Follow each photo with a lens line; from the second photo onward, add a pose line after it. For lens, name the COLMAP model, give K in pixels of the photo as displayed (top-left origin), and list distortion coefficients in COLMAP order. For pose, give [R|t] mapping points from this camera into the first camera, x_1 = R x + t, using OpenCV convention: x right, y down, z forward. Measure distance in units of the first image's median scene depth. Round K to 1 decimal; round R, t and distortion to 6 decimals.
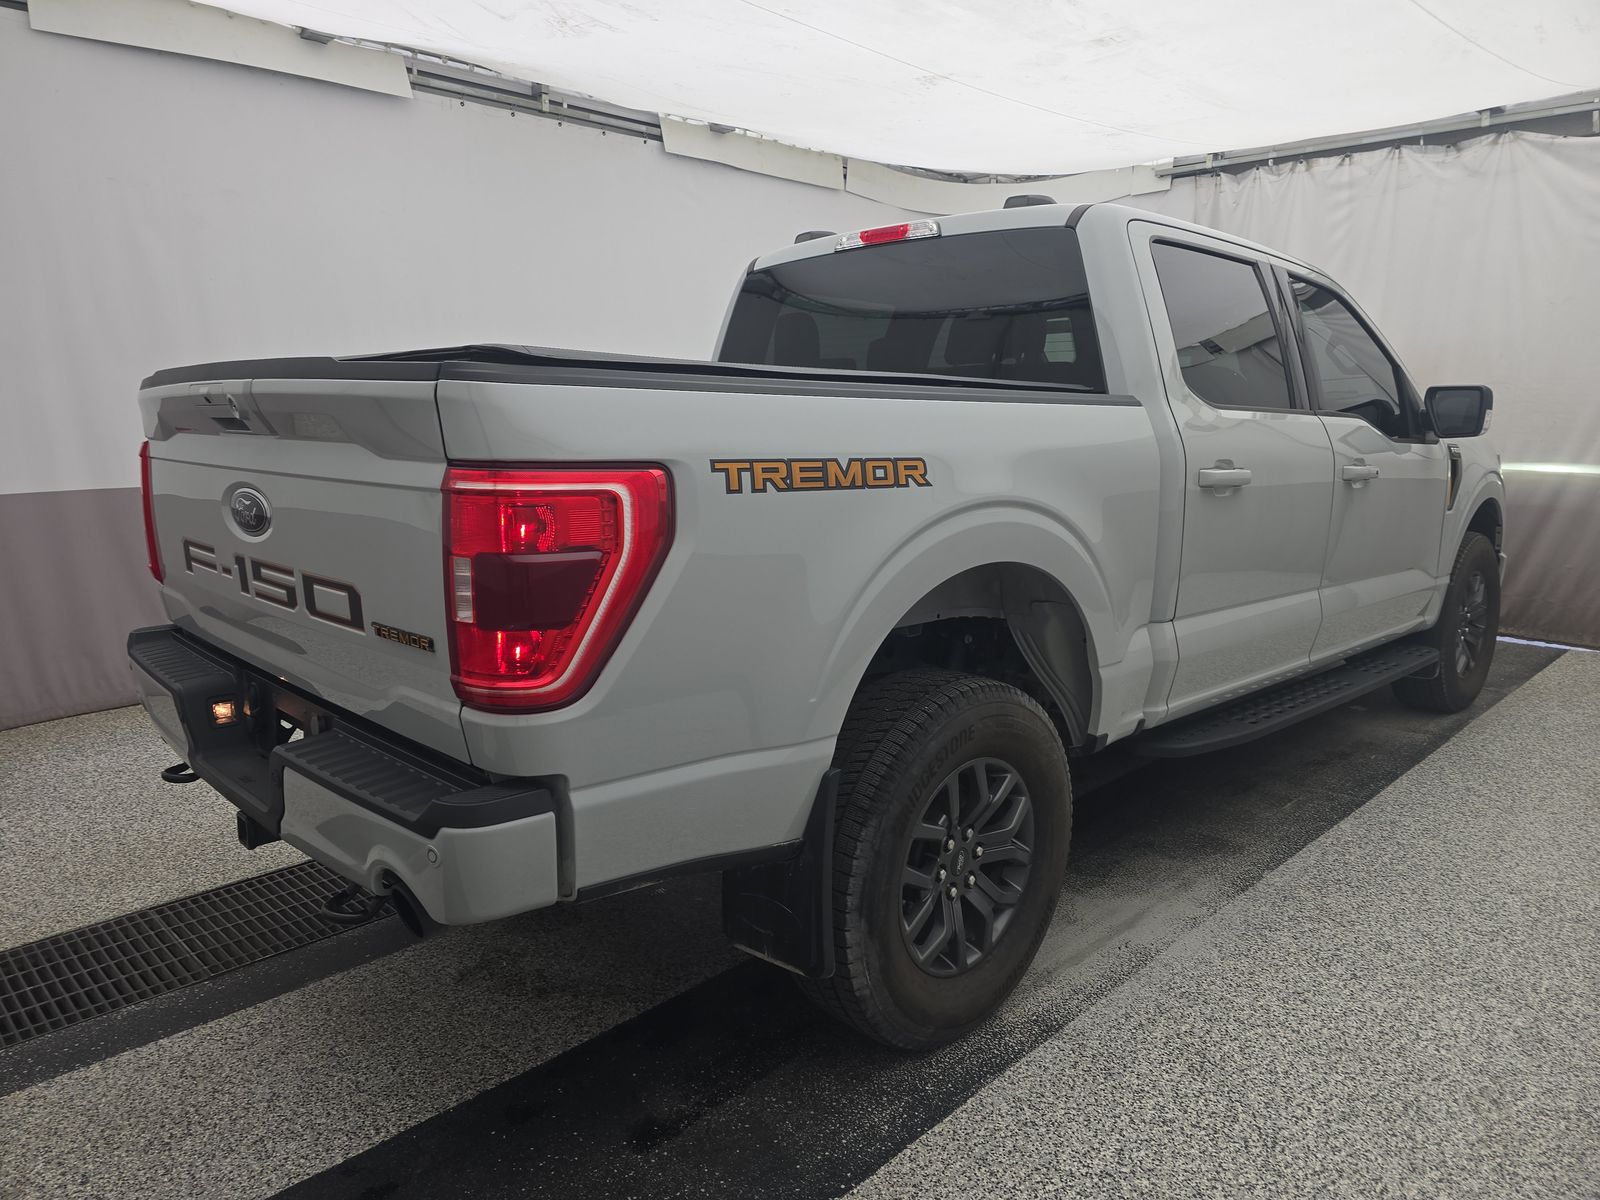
lens RADIAL K [[1094.5, 0, 797.4], [0, 1094.5, 597.5], [0, 0, 1]] dist [-0.007139, -0.006659]
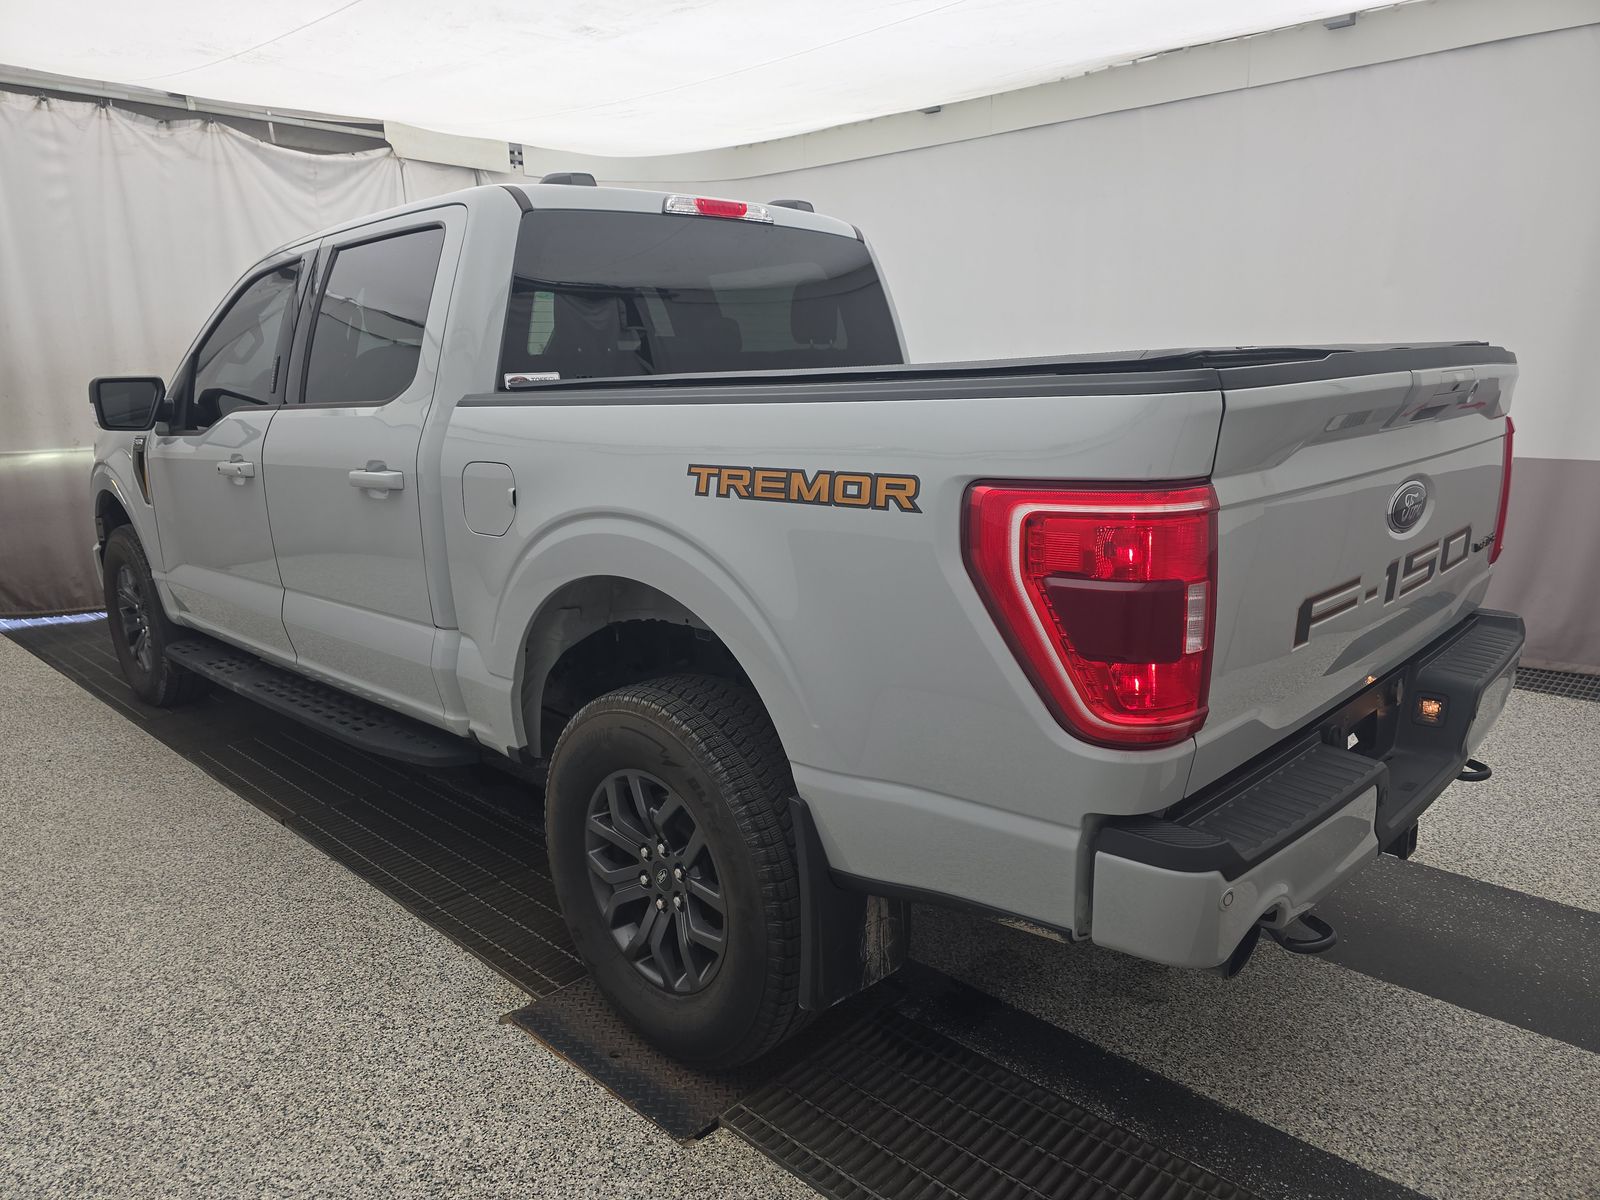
lens RADIAL K [[1094.5, 0, 797.2], [0, 1094.5, 602.1], [0, 0, 1]] dist [-0.007139, -0.006659]
pose [[-0.036442, -0.206284, 0.977813, -0.771136], [0.182250, 0.960682, 0.209462, -0.158435], [-0.982577, 0.185839, 0.002586, 0.831721]]
